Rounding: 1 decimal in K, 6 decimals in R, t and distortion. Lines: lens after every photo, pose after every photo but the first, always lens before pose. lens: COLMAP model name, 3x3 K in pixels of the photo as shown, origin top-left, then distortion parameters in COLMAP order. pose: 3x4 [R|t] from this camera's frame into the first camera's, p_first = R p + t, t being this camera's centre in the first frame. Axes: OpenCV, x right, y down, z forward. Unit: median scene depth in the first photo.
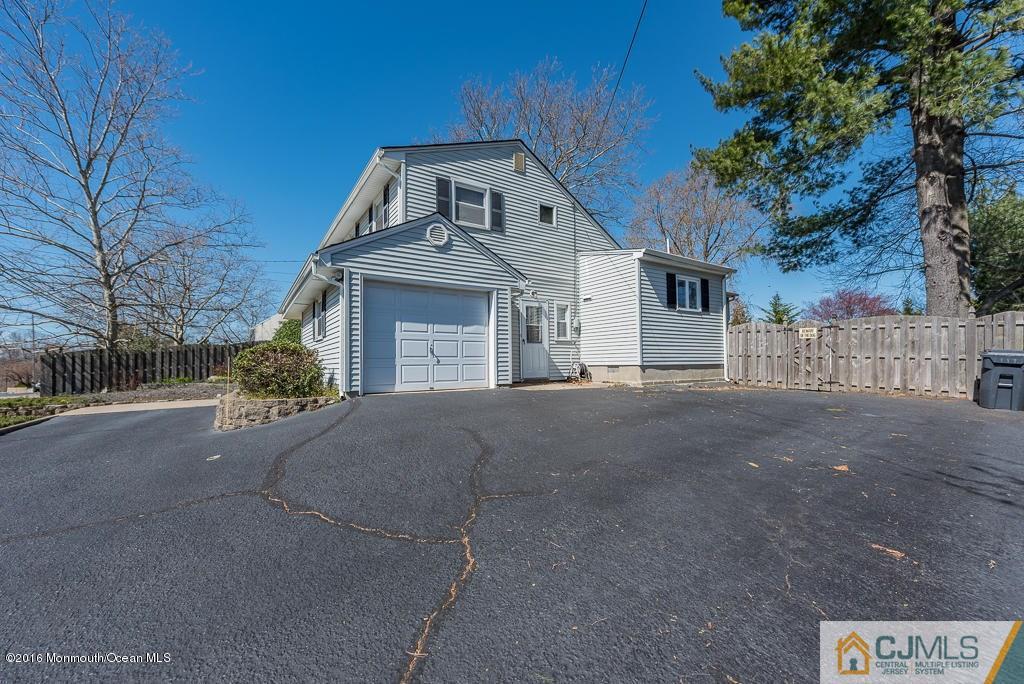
lens RADIAL K [[408.5, 0, 513.5], [0, 408.5, 346.5], [0, 0, 1]] dist [0.003175, -0.001100]
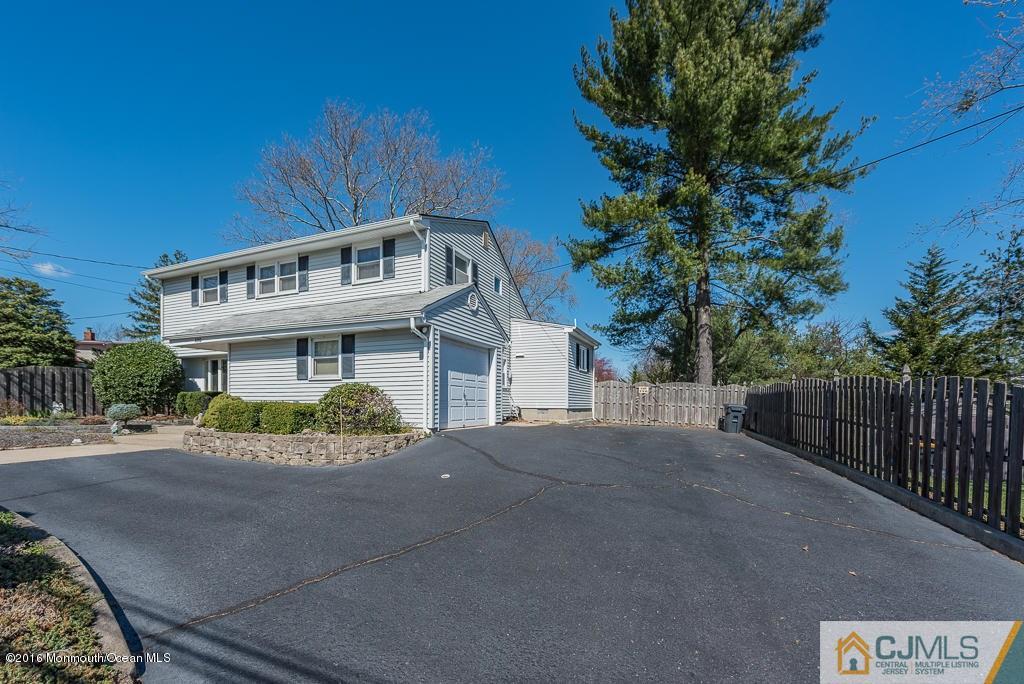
lens RADIAL K [[408.5, 0, 524.5], [0, 408.5, 396.8], [0, 0, 1]] dist [0.003175, -0.001100]
pose [[0.841992, 0.028808, 0.538721, -0.574098], [-0.041424, 0.999078, 0.011317, -0.004575], [-0.537898, -0.031845, 0.842408, -0.108721]]
